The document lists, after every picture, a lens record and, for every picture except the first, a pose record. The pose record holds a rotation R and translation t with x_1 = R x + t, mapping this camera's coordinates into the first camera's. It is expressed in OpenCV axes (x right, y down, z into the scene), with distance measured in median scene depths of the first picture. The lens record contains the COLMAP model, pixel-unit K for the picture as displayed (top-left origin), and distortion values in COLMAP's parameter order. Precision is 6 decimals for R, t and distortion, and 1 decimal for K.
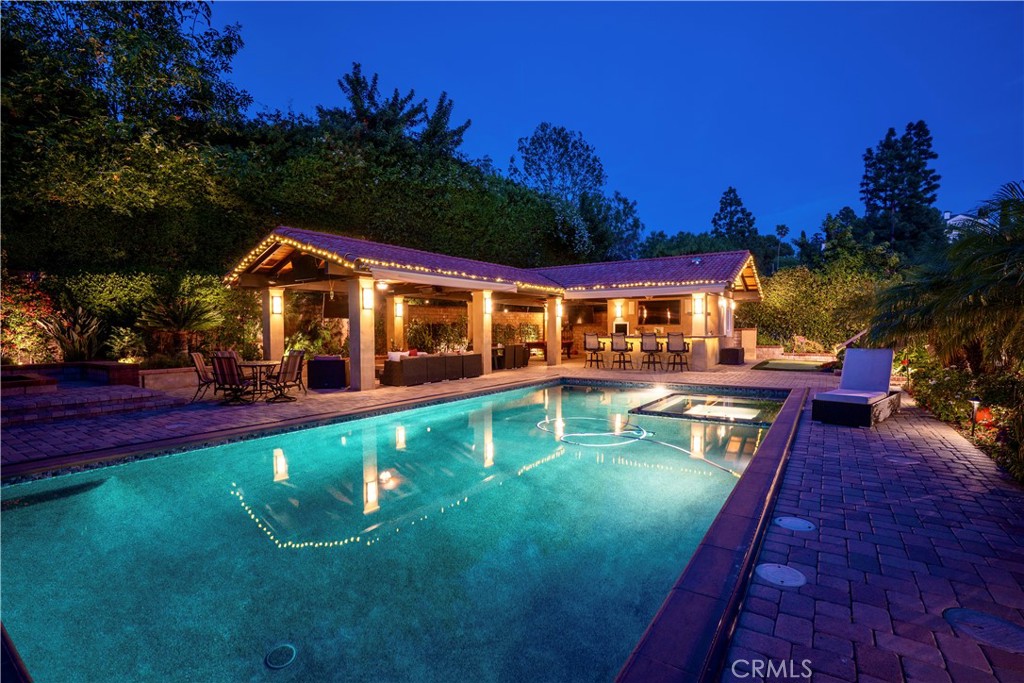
lens RADIAL K [[475.9, 0, 512.1], [0, 475.9, 339.4], [0, 0, 1]] dist [-0.029543, 0.002649]
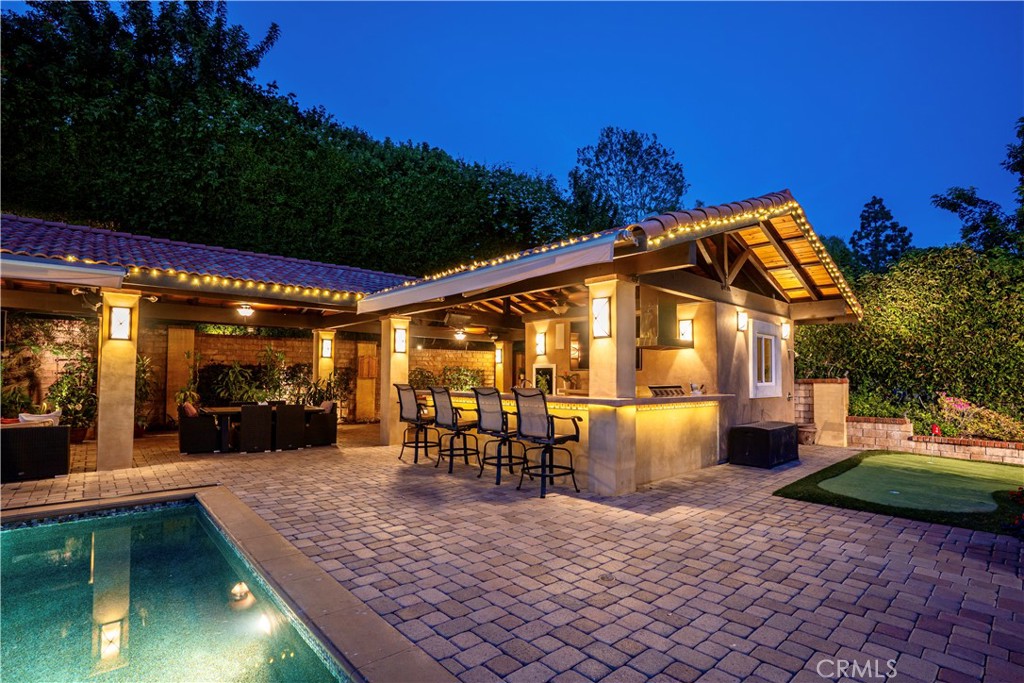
lens RADIAL K [[475.9, 0, 525.7], [0, 475.9, 364.7], [0, 0, 1]] dist [-0.029543, 0.002649]
pose [[0.971526, 0.005623, -0.236868, 0.307214], [-0.016449, 0.998907, -0.043753, -0.012320], [0.236363, 0.046403, 0.970556, 0.457735]]
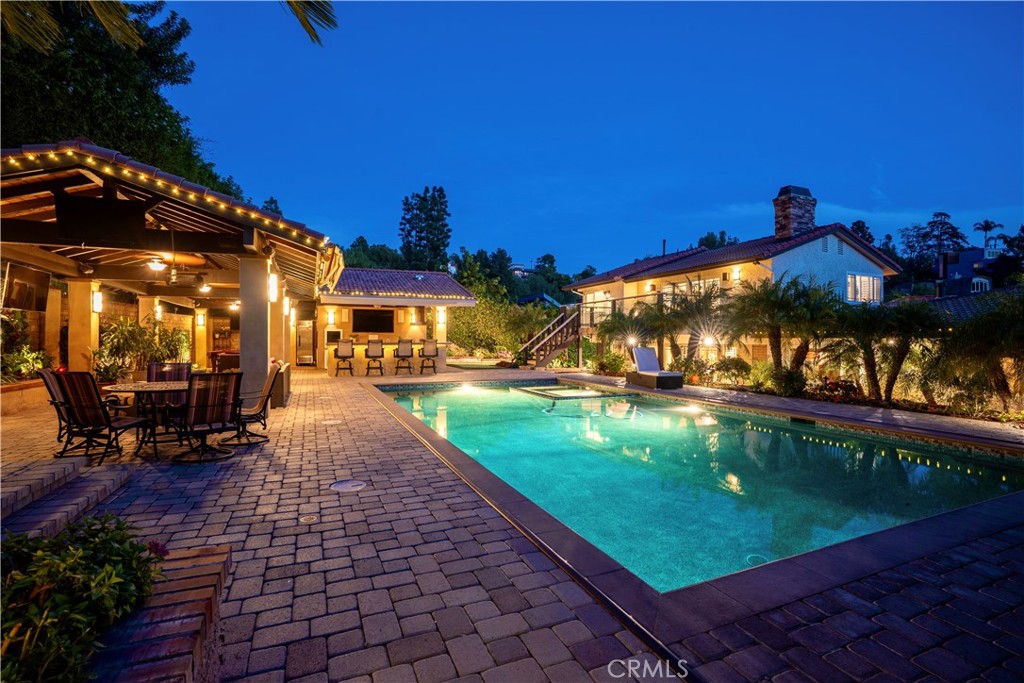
lens RADIAL K [[475.9, 0, 507.1], [0, 475.9, 339.6], [0, 0, 1]] dist [-0.029543, 0.002649]
pose [[0.536800, 0.002177, 0.843706, -0.369529], [0.015130, 0.999811, -0.012206, 0.001910], [-0.843574, 0.019317, 0.536666, 0.165545]]
